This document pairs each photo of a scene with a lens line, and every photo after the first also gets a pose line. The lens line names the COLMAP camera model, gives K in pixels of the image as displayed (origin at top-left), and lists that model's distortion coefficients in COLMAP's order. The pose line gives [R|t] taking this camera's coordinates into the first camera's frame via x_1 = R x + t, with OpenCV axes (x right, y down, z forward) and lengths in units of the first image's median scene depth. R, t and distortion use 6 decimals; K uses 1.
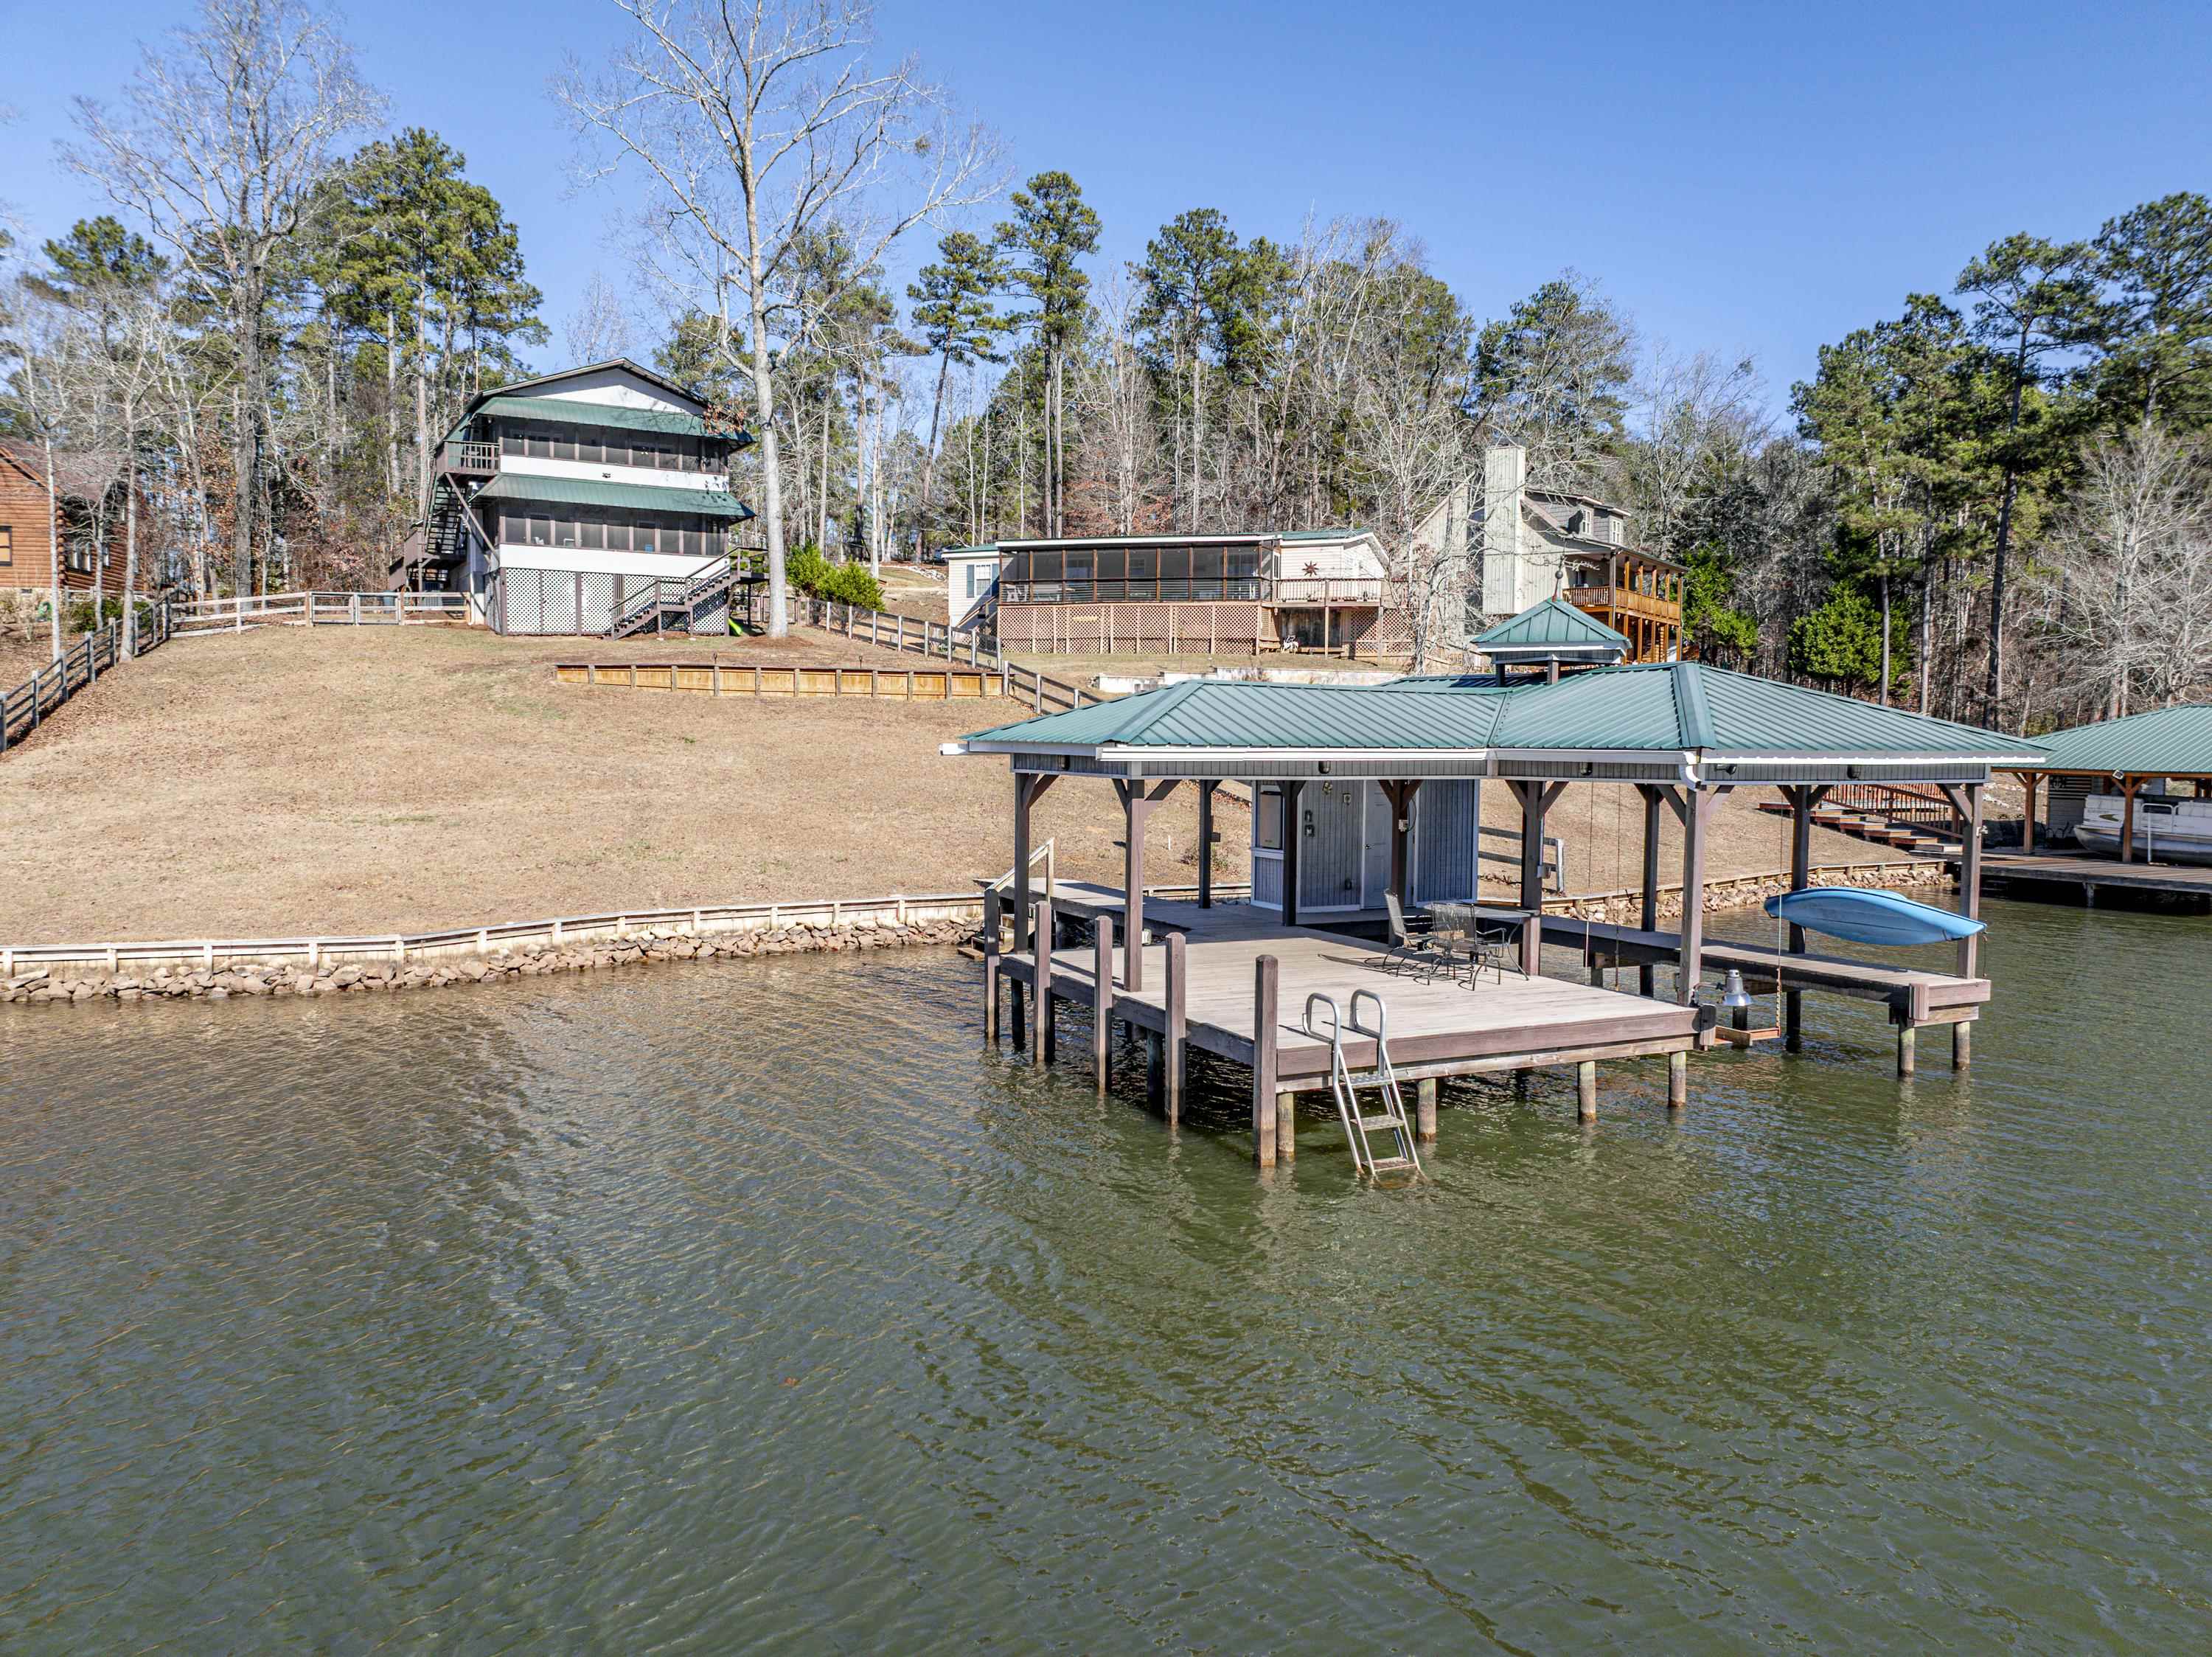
lens RADIAL K [[1552.1, 0, 1109.8], [0, 1552.1, 838.4], [0, 0, 1]] dist [-0.036649, 0.003056]
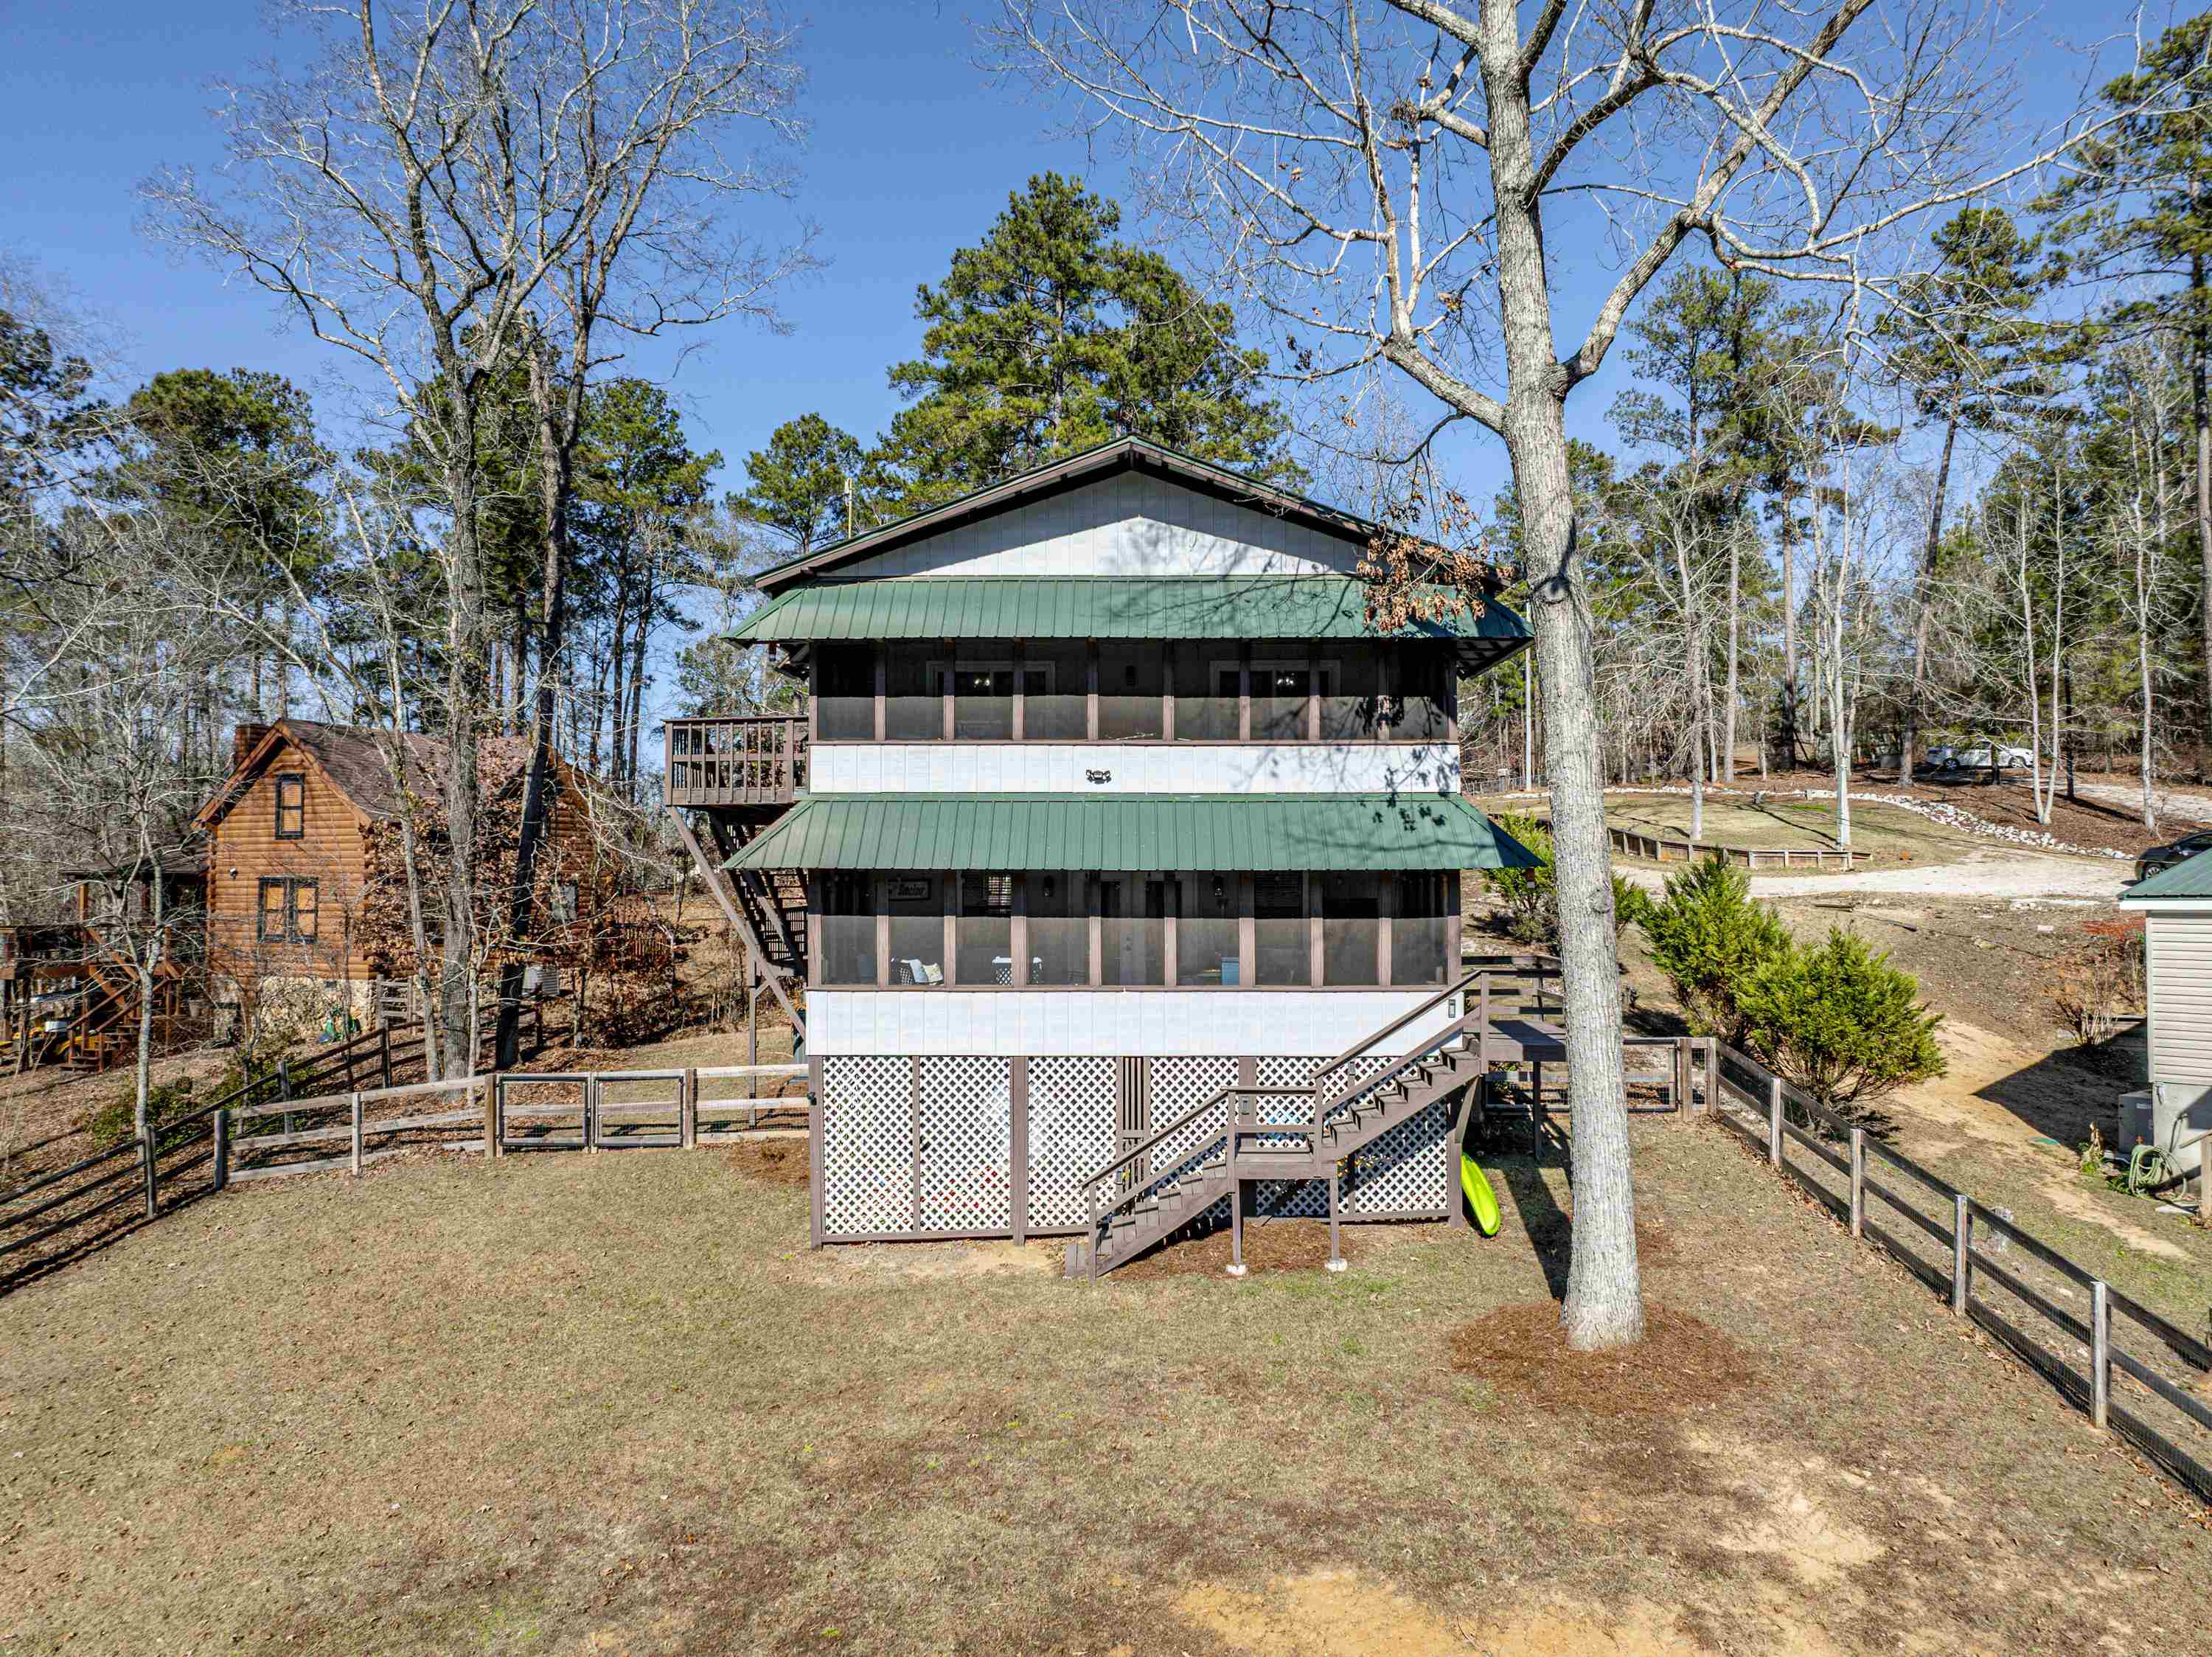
lens RADIAL K [[1553.2, 0, 1109.3], [0, 1553.2, 830.4], [0, 0, 1]] dist [-0.027925, -0.016149]
pose [[0.846541, -0.027946, -0.531589, -0.137344], [-0.027557, 0.994981, -0.096190, -0.187779], [0.531609, 0.096078, 0.841523, 0.701886]]
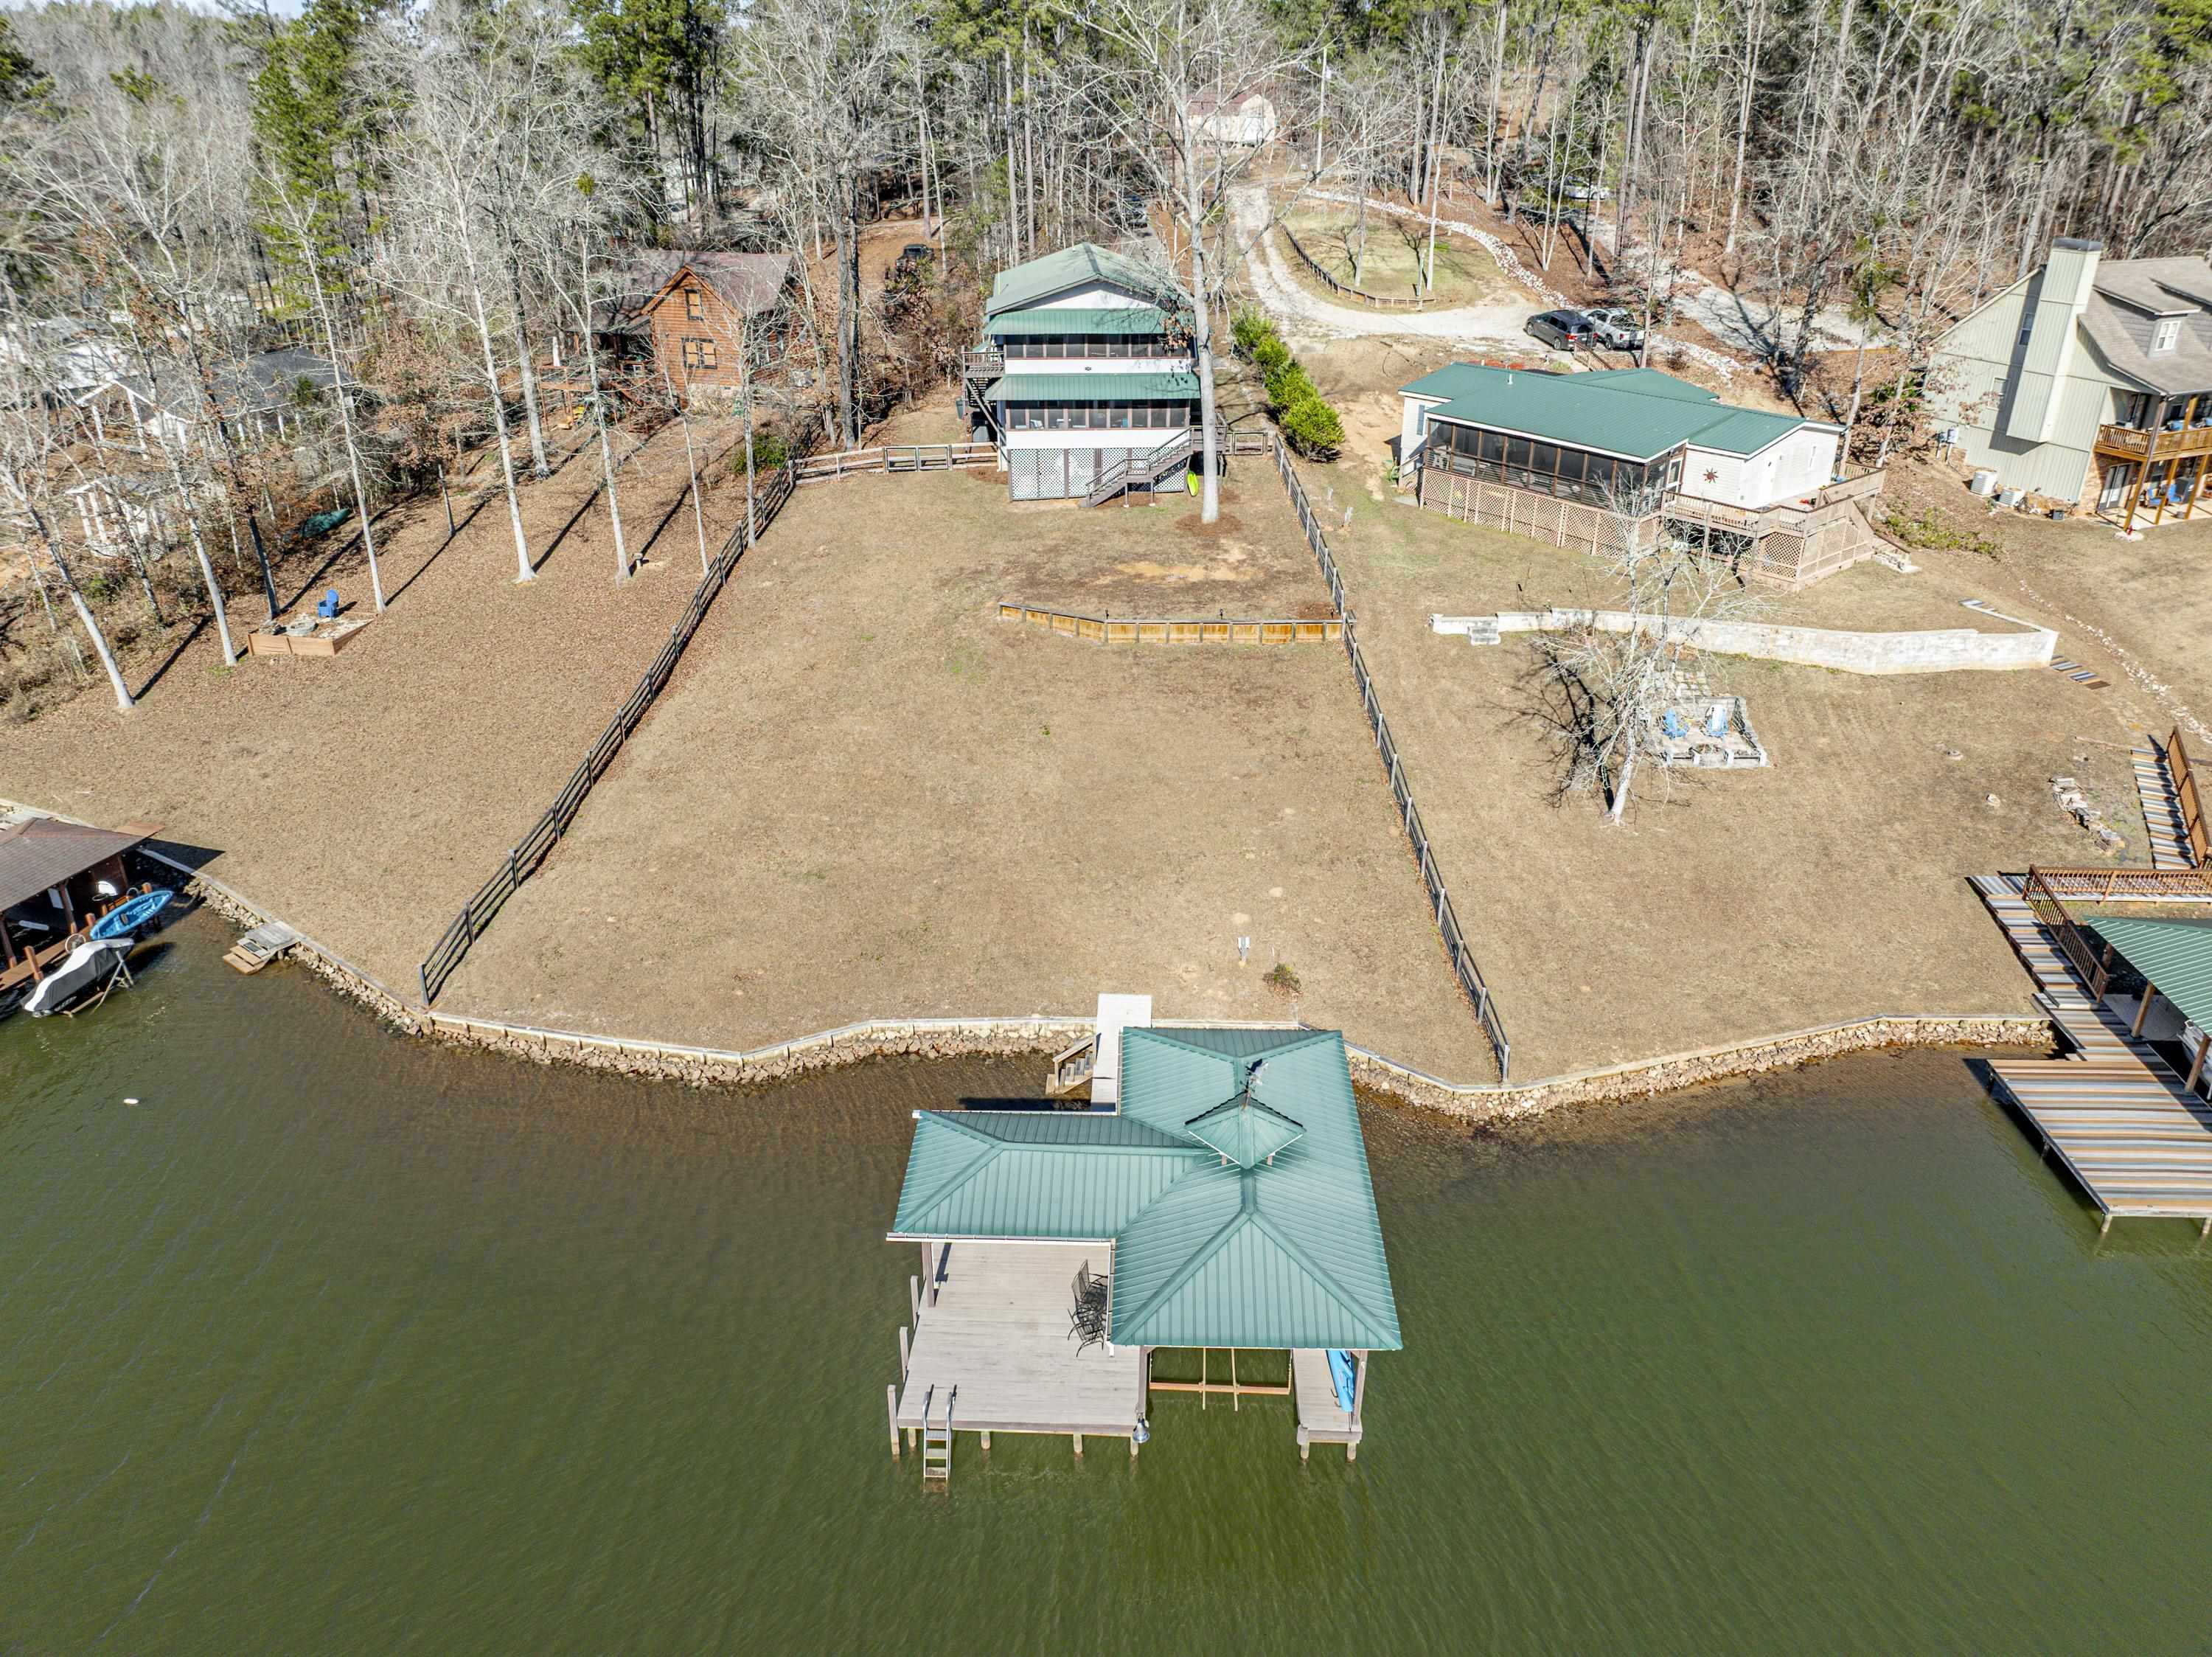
lens RADIAL K [[1558.4, 0, 1110.7], [0, 1558.4, 826.8], [0, 0, 1]] dist [-0.040022, 0.005731]
pose [[0.884983, 0.197871, -0.421488, 0.274891], [-0.025211, 0.924248, 0.380960, -0.364921], [0.464940, -0.326517, 0.822932, -0.116623]]
